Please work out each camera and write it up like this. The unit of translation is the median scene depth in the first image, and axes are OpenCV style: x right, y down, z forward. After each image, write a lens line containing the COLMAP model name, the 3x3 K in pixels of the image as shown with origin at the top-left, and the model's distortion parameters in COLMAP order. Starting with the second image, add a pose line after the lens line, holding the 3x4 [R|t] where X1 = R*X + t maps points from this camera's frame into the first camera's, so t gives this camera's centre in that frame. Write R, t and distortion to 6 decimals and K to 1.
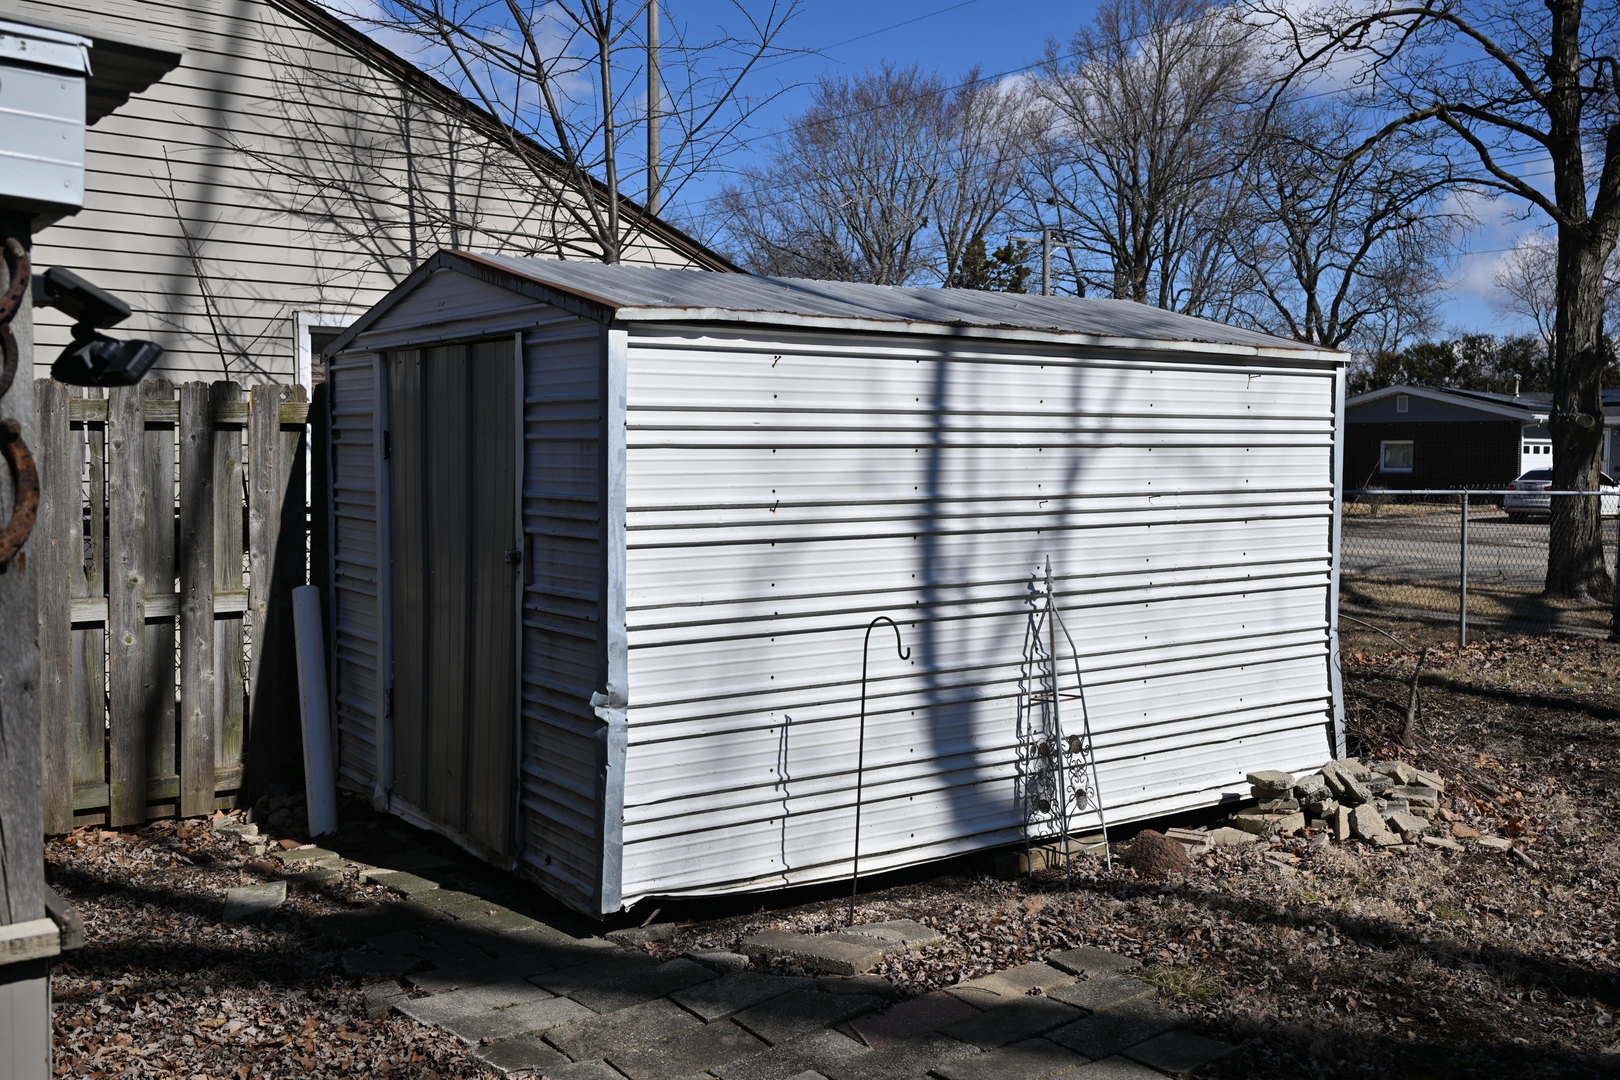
lens RADIAL K [[1574.1, 0, 810.0], [0, 1574.1, 540.0], [0, 0, 1]] dist [0.002847, 0.002838]
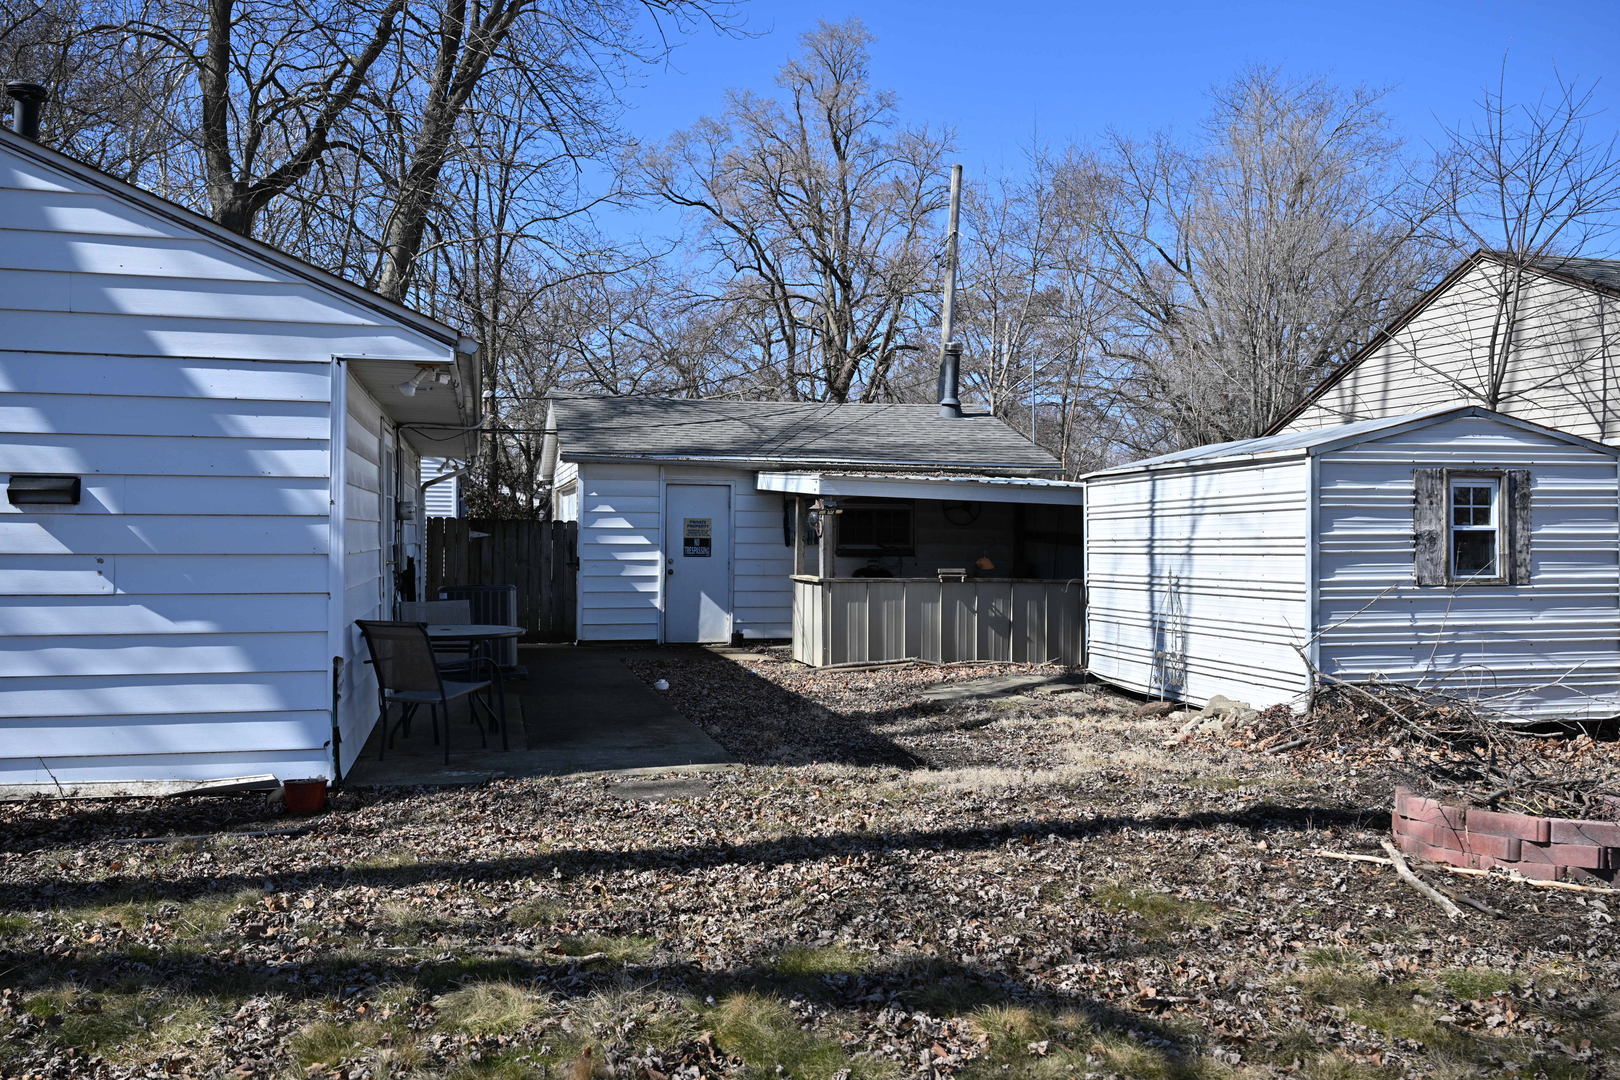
lens RADIAL K [[1334.5, 0, 810.0], [0, 1334.5, 540.0], [0, 0, 1]] dist [-0.004988, 0.001234]
pose [[-0.410737, -0.004556, -0.911743, 2.053908], [-0.053851, 0.998363, 0.019271, -0.034659], [0.910162, 0.057014, -0.410309, 1.317323]]
